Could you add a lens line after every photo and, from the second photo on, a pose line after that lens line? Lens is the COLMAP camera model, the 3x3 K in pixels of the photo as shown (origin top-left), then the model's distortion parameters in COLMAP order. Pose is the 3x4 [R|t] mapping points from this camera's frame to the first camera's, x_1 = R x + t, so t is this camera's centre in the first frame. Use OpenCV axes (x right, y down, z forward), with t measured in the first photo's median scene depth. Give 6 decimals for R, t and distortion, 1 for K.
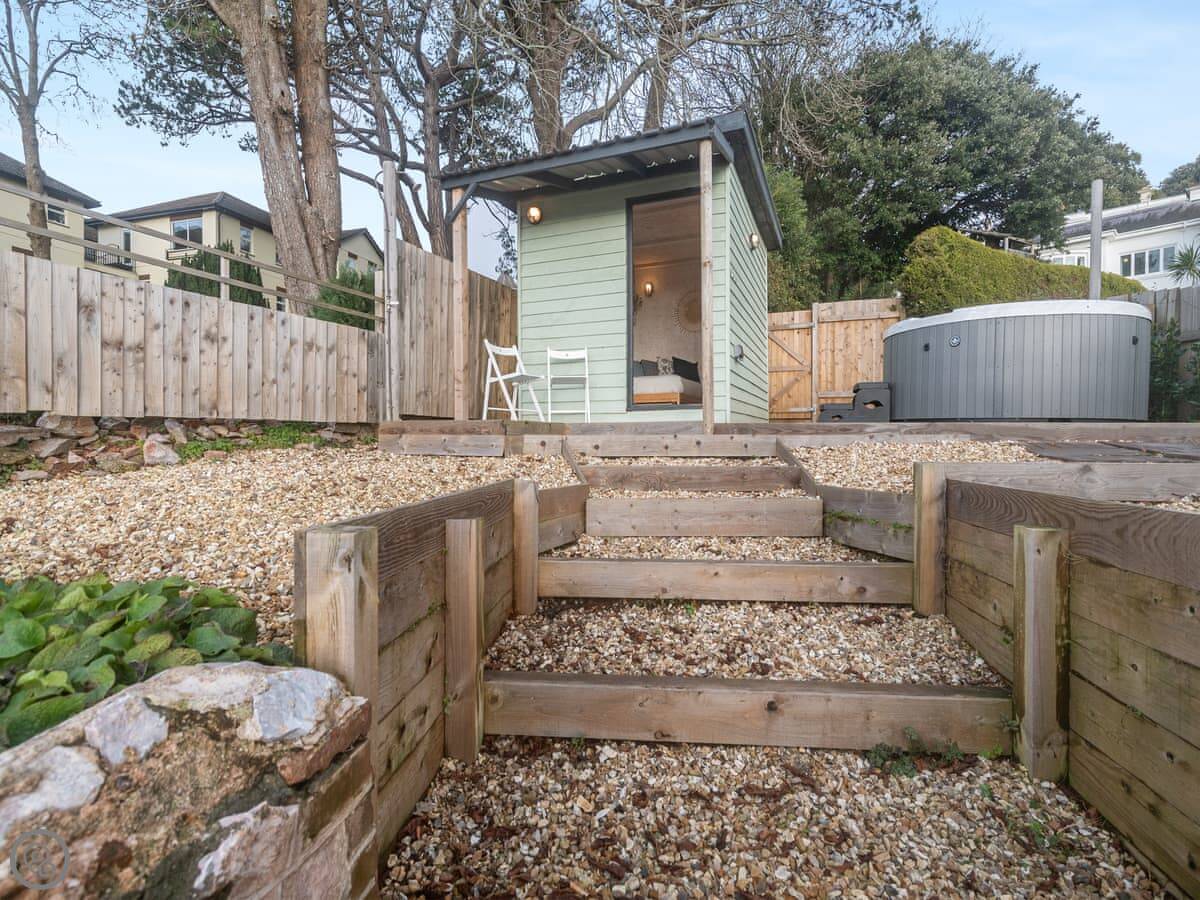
lens RADIAL K [[565.8, 0, 564.9], [0, 565.8, 442.7], [0, 0, 1]] dist [0.004557, -0.000017]
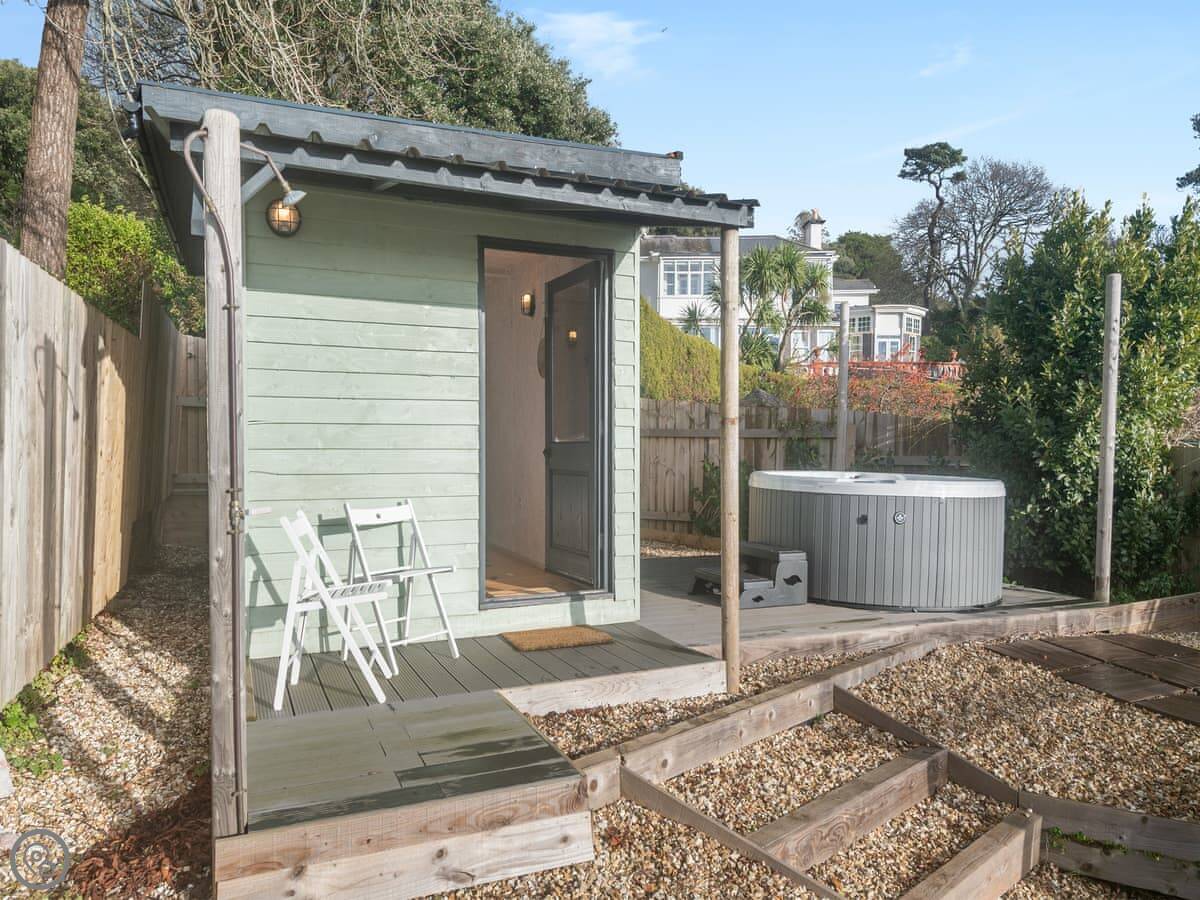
lens RADIAL K [[813.6, 0, 587.9], [0, 813.6, 466.0], [0, 0, 1]] dist [0.018360, -0.008725]
pose [[0.693854, -0.015125, 0.719957, -0.117347], [0.013003, 0.999880, 0.008475, -0.060456], [-0.719999, 0.003481, 0.693967, 0.103715]]
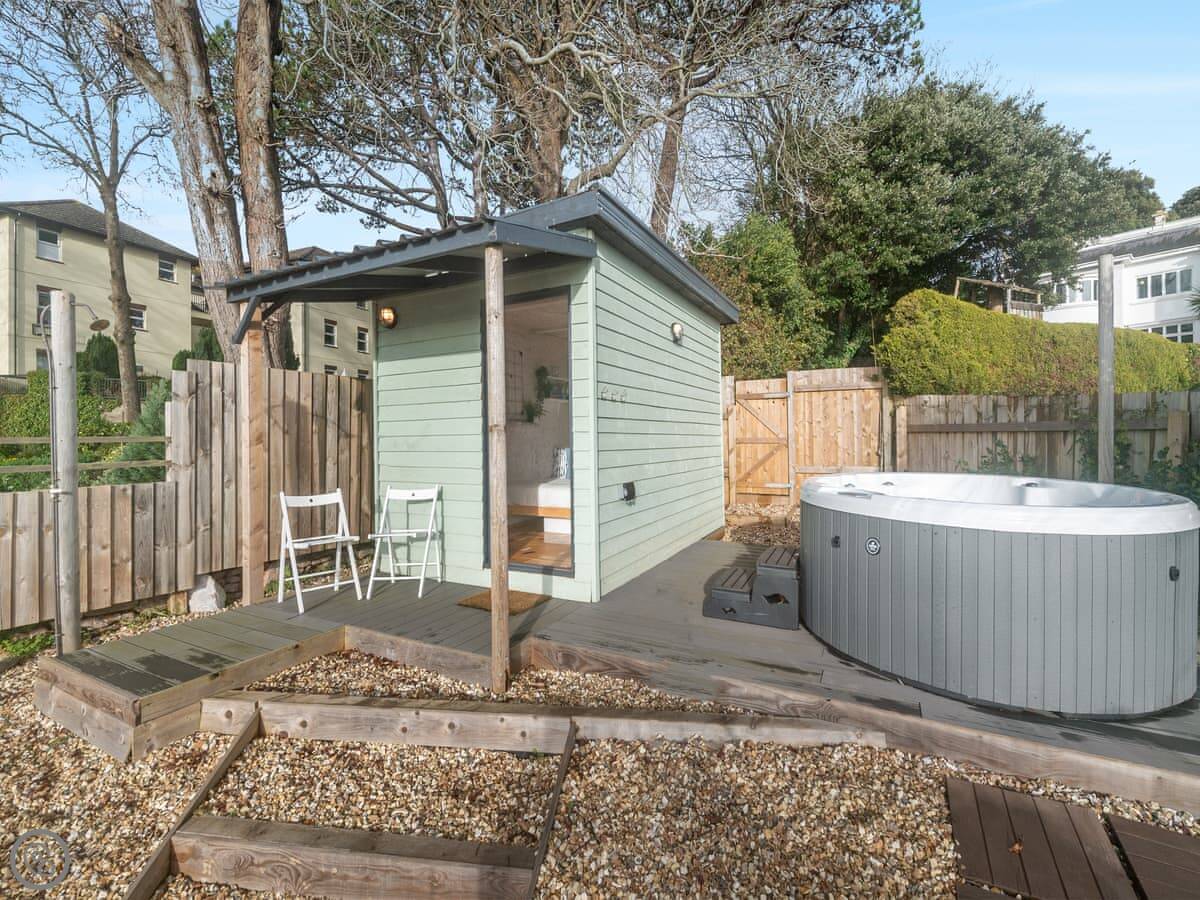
lens RADIAL K [[498.1, 0, 590.5], [0, 498.1, 446.9], [0, 0, 1]] dist [-0.000460, -0.000593]
pose [[0.998048, -0.010285, -0.061600, 0.088712], [0.009649, 0.999897, -0.010616, -0.063136], [0.061703, 0.010001, 0.998044, 0.091636]]
